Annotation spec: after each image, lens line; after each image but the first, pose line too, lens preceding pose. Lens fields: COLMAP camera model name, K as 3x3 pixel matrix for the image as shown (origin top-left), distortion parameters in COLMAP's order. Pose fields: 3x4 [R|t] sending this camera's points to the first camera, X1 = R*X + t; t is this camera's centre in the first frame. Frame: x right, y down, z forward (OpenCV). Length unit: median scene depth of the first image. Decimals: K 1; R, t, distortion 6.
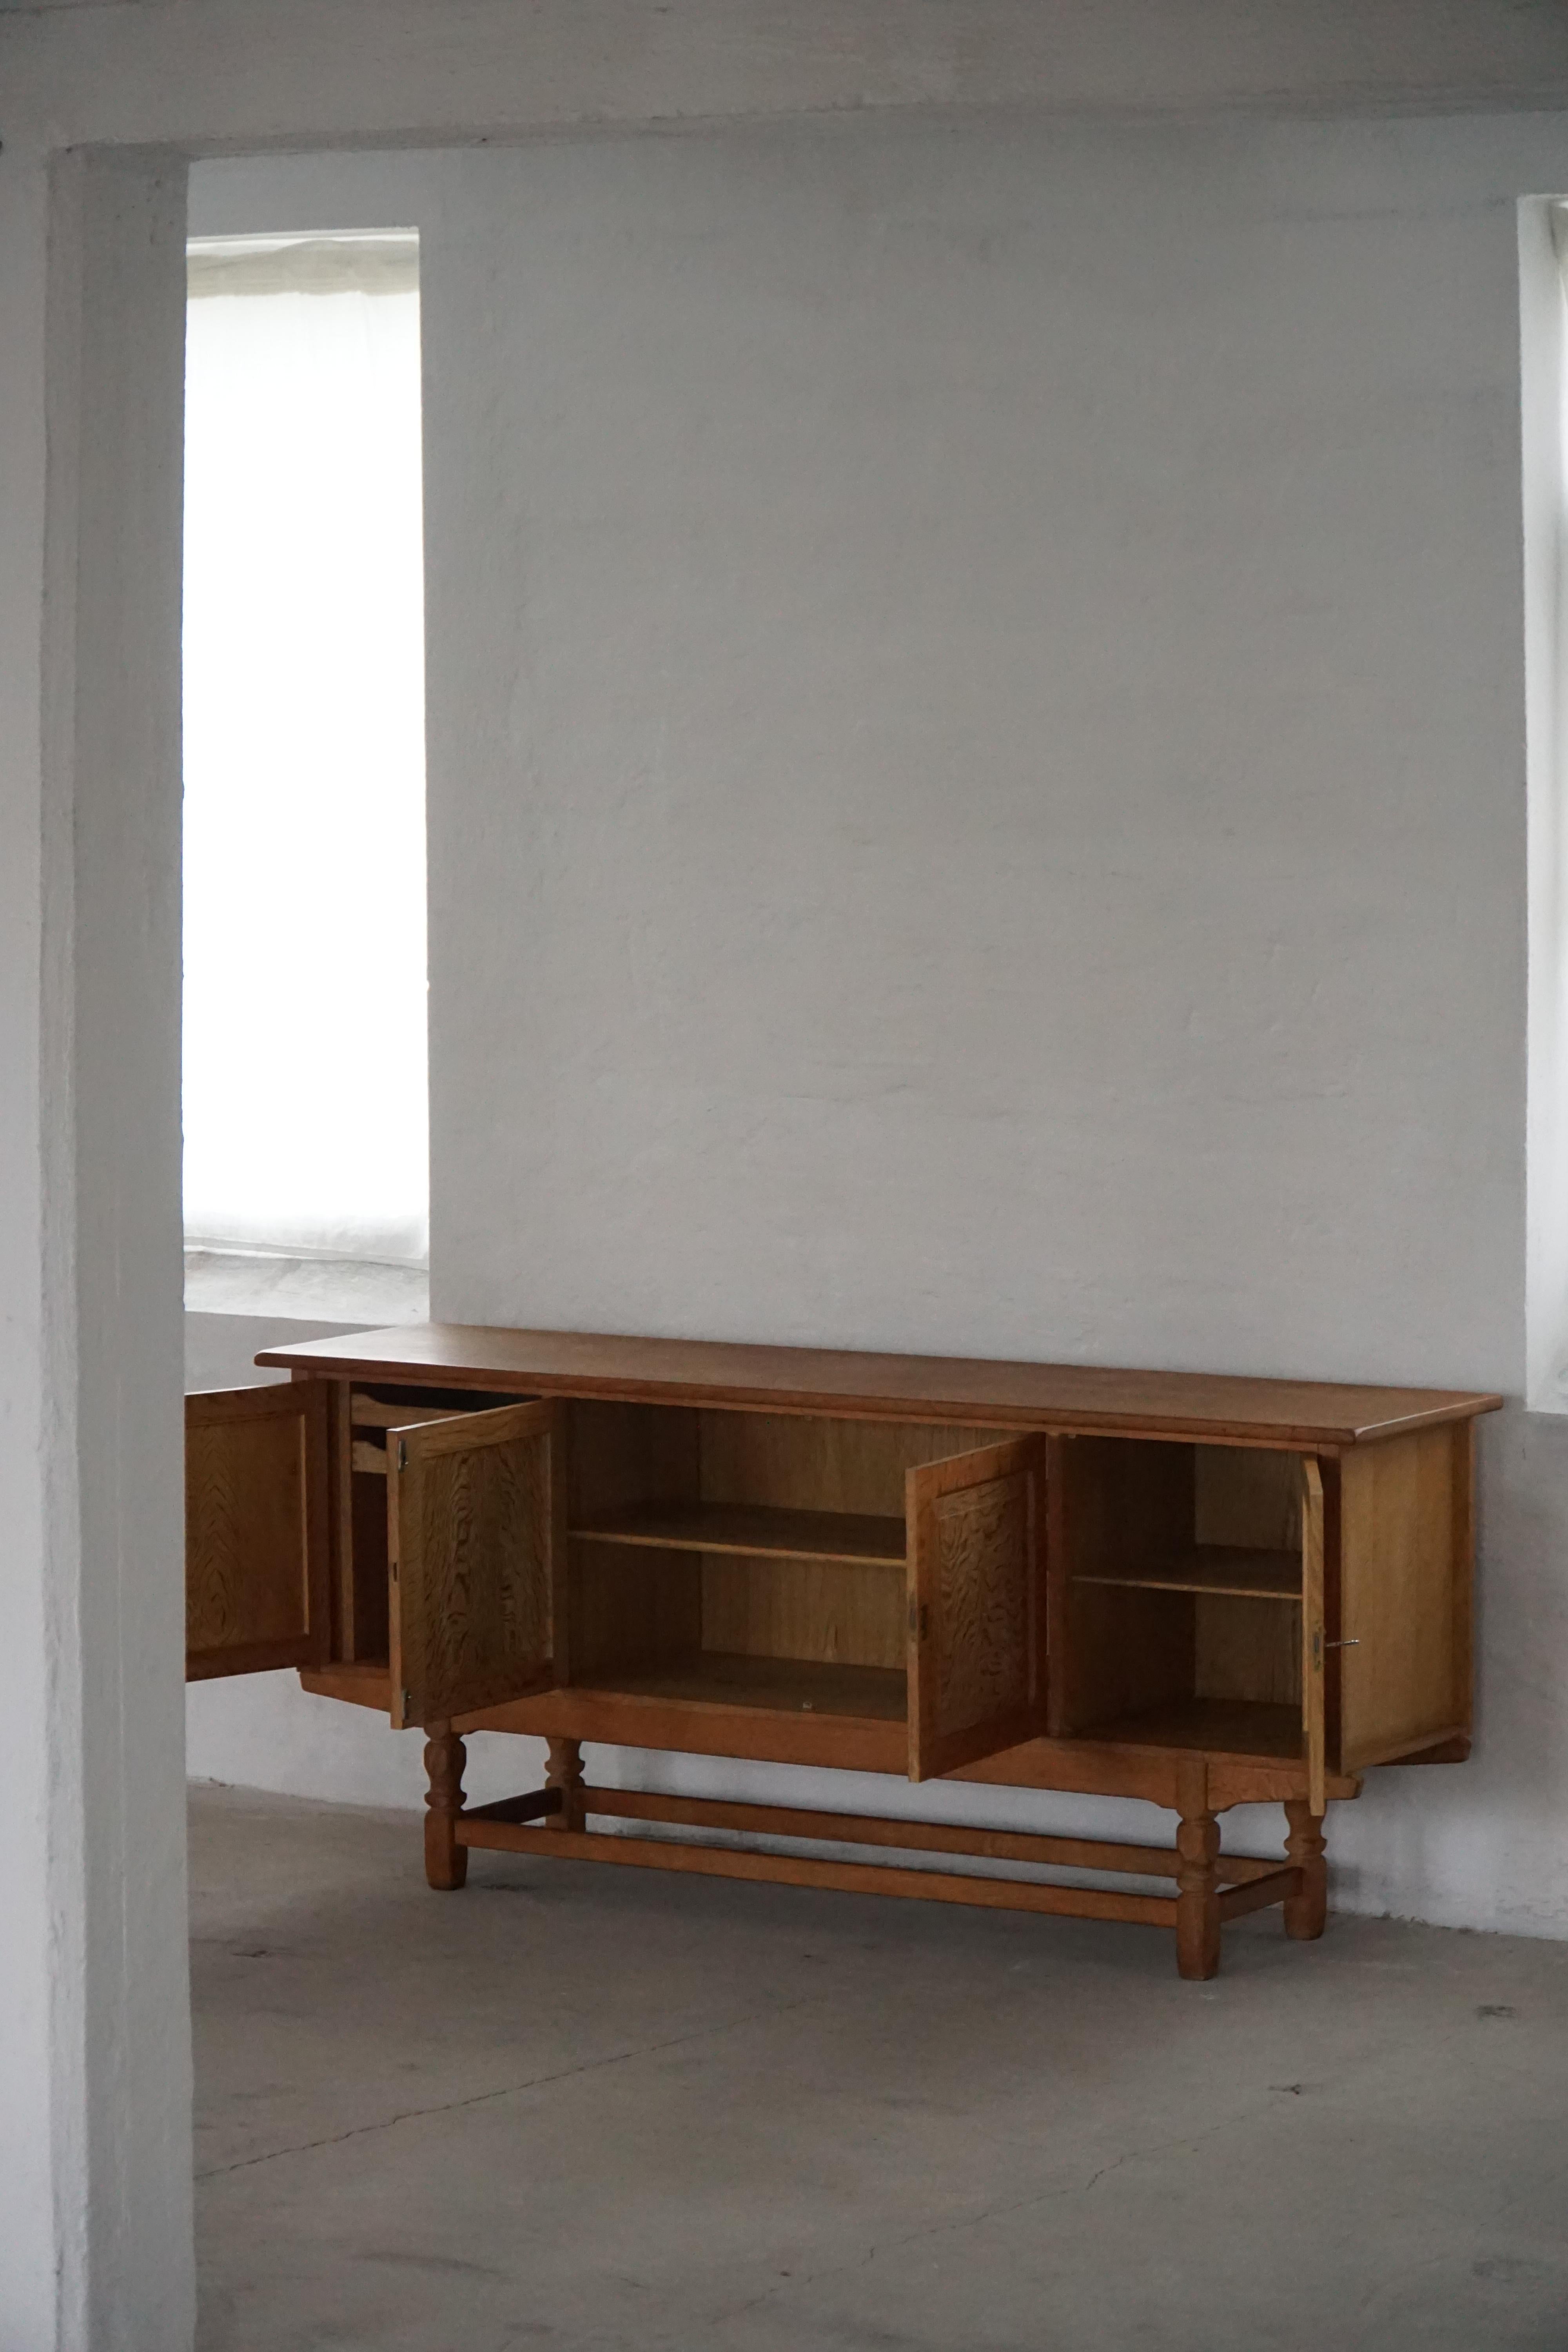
lens RADIAL K [[7337.2, 0, 755.1], [0, 7337.2, 1292.8], [0, 0, 1]] dist [-0.432190, 0.000000]
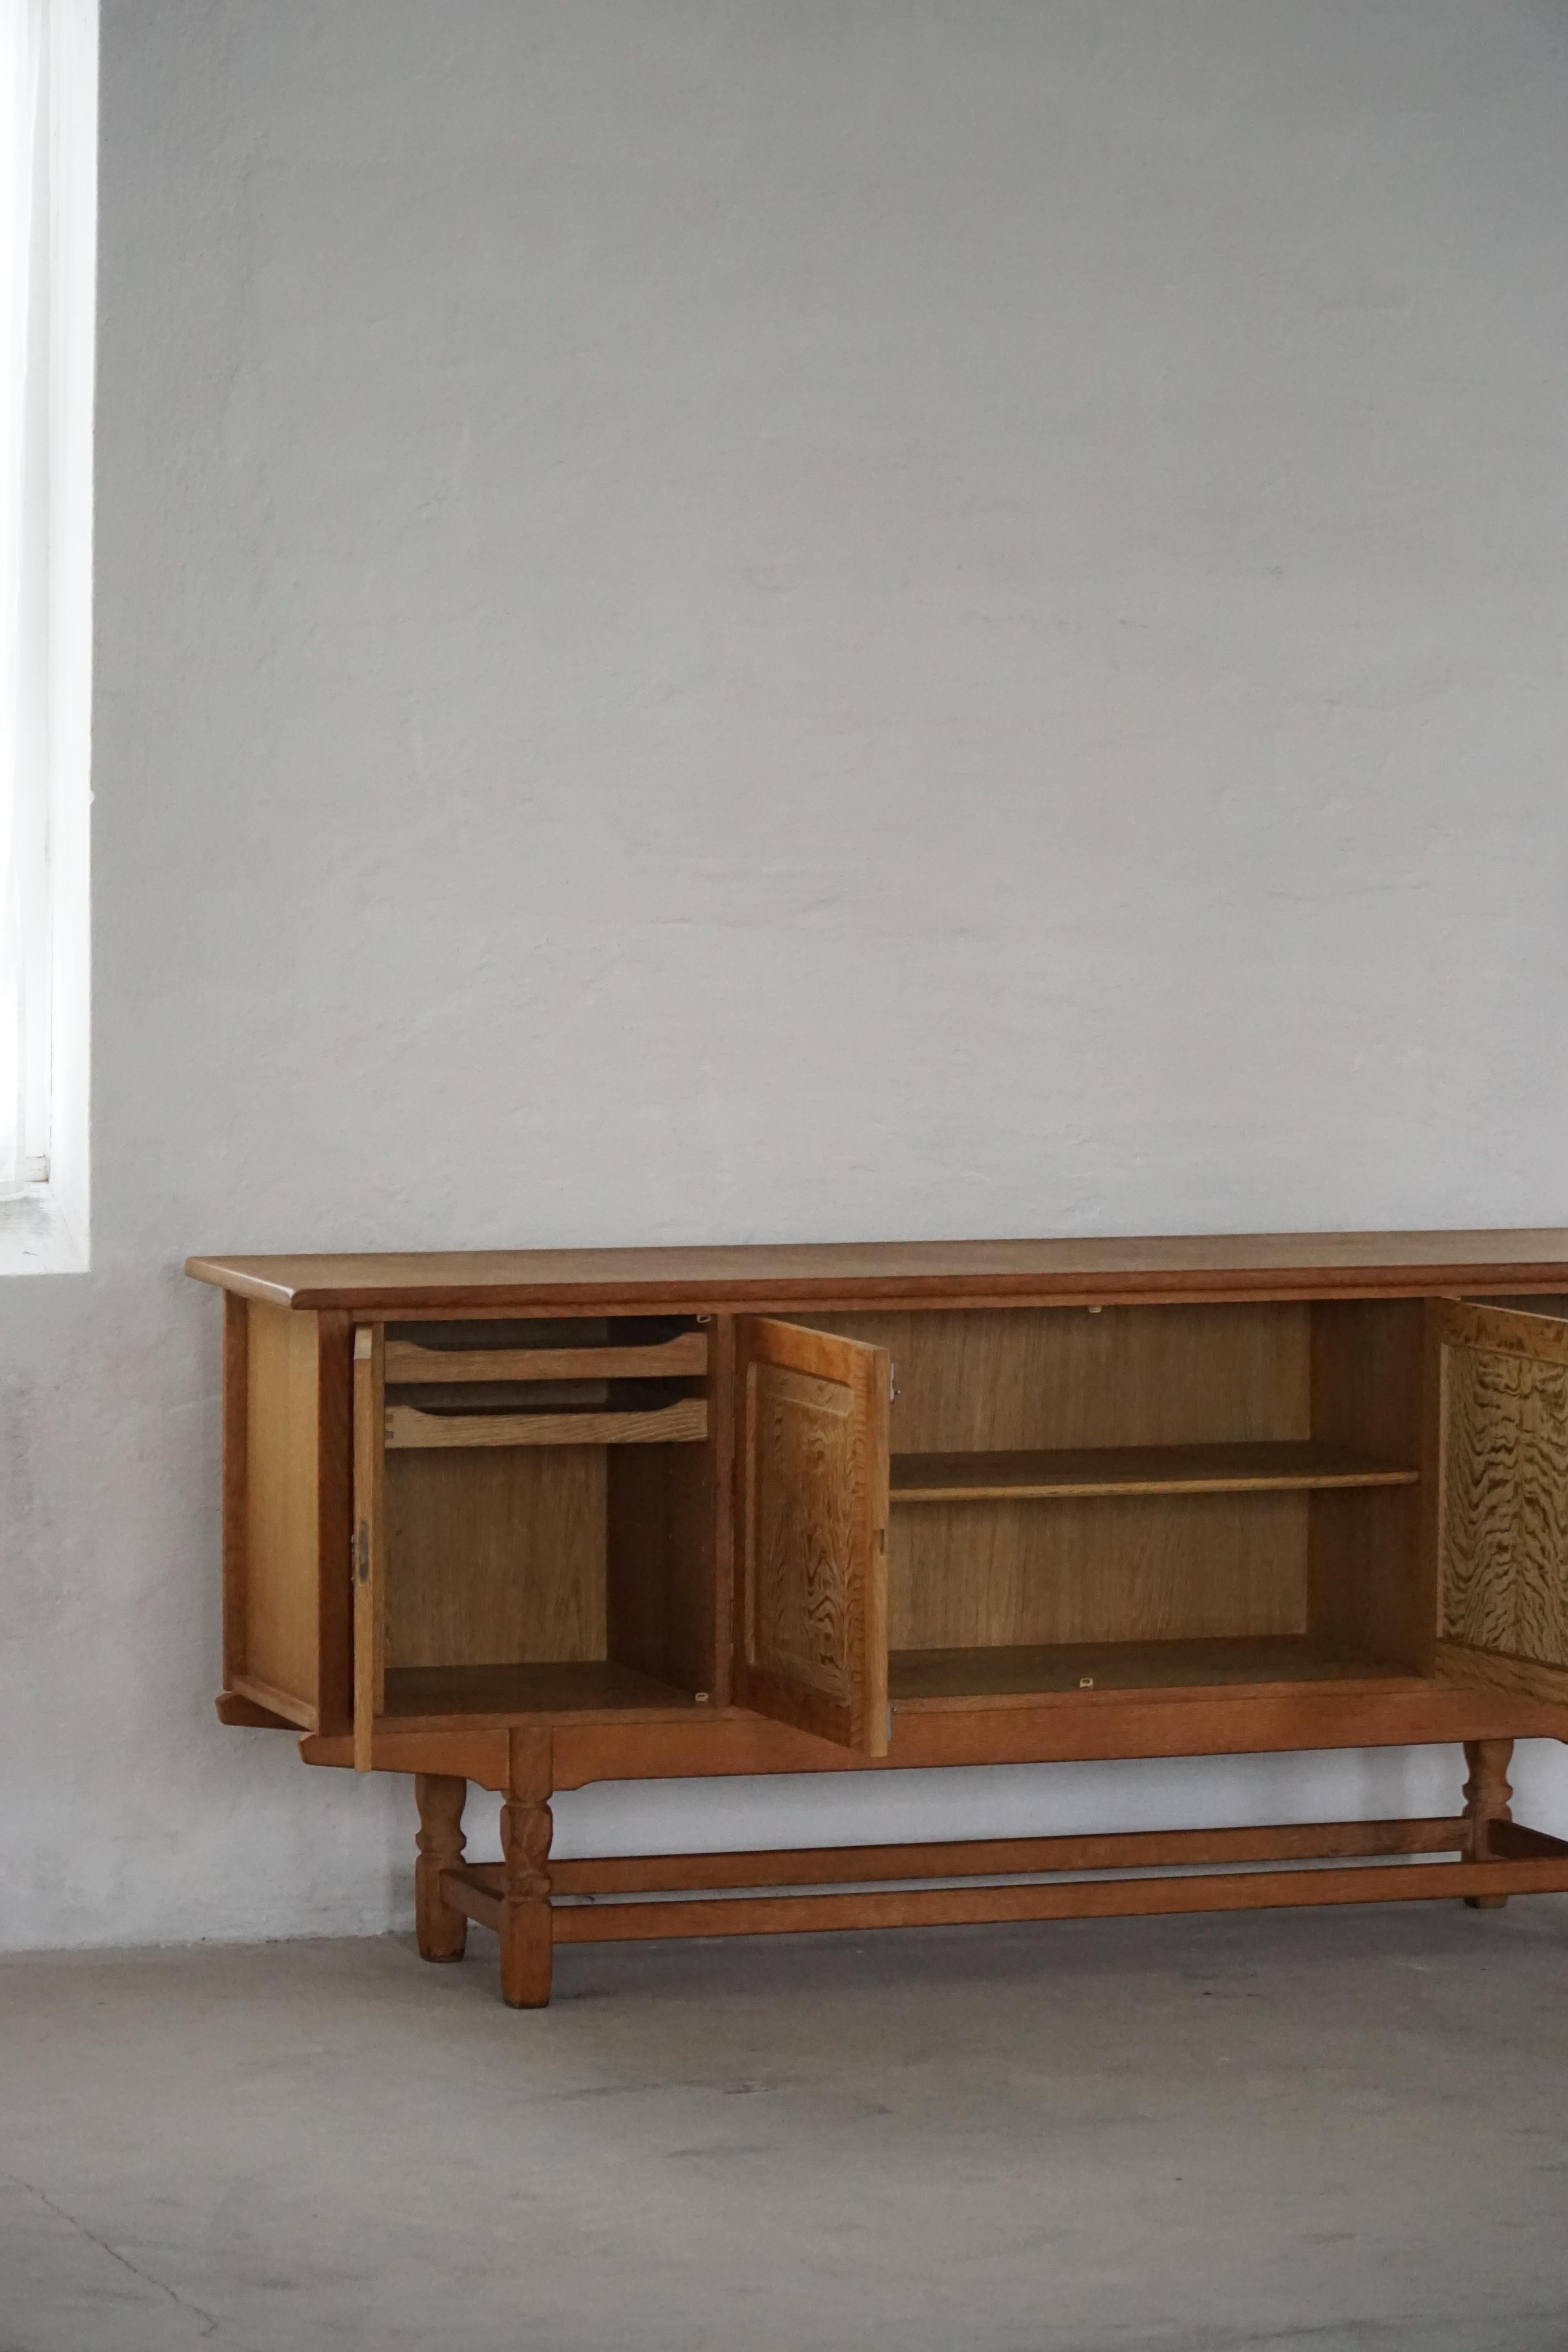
lens RADIAL K [[7794.9, 0, 782.7], [0, 7794.9, 1191.6], [0, 0, 1]] dist [-0.564786, 0.000000]
pose [[0.611235, -0.044043, 0.790223, -0.664065], [0.074951, 0.997184, -0.002397, 0.004162], [-0.787892, 0.060693, 0.612815, 0.524056]]
